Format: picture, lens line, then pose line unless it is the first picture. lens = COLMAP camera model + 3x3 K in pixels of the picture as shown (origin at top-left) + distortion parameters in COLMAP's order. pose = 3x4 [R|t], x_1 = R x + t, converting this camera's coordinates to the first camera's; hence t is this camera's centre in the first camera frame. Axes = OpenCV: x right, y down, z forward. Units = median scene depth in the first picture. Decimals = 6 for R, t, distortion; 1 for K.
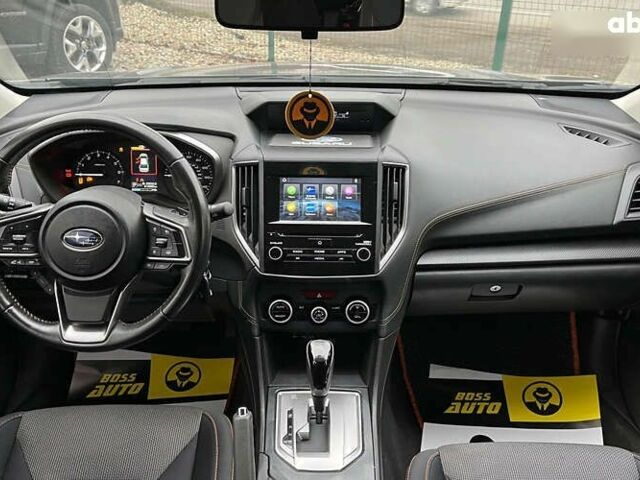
lens RADIAL K [[477.3, 0, 287.9], [0, 477.3, 241.9], [0, 0, 1]] dist [-0.000726, -0.001243]
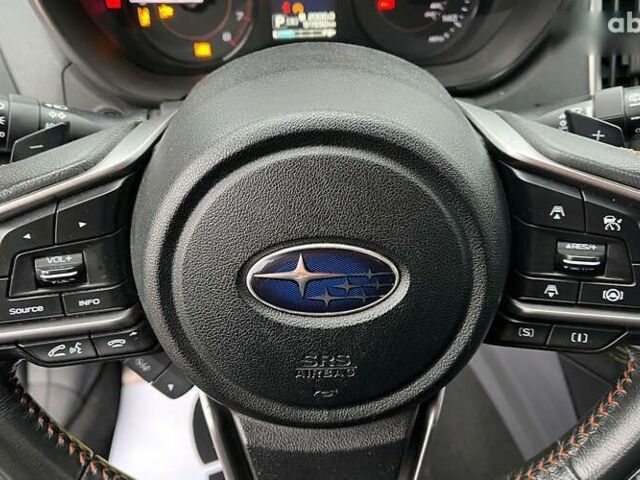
lens RADIAL K [[533.1, 0, 305.9], [0, 533.1, 214.0], [0, 0, 1]] dist [0.005256, 0.003015]
pose [[0.998544, -0.052848, 0.010819, -0.358238], [0.047984, 0.961811, 0.269477, -0.096094], [-0.024647, -0.268565, 0.962946, 0.599684]]
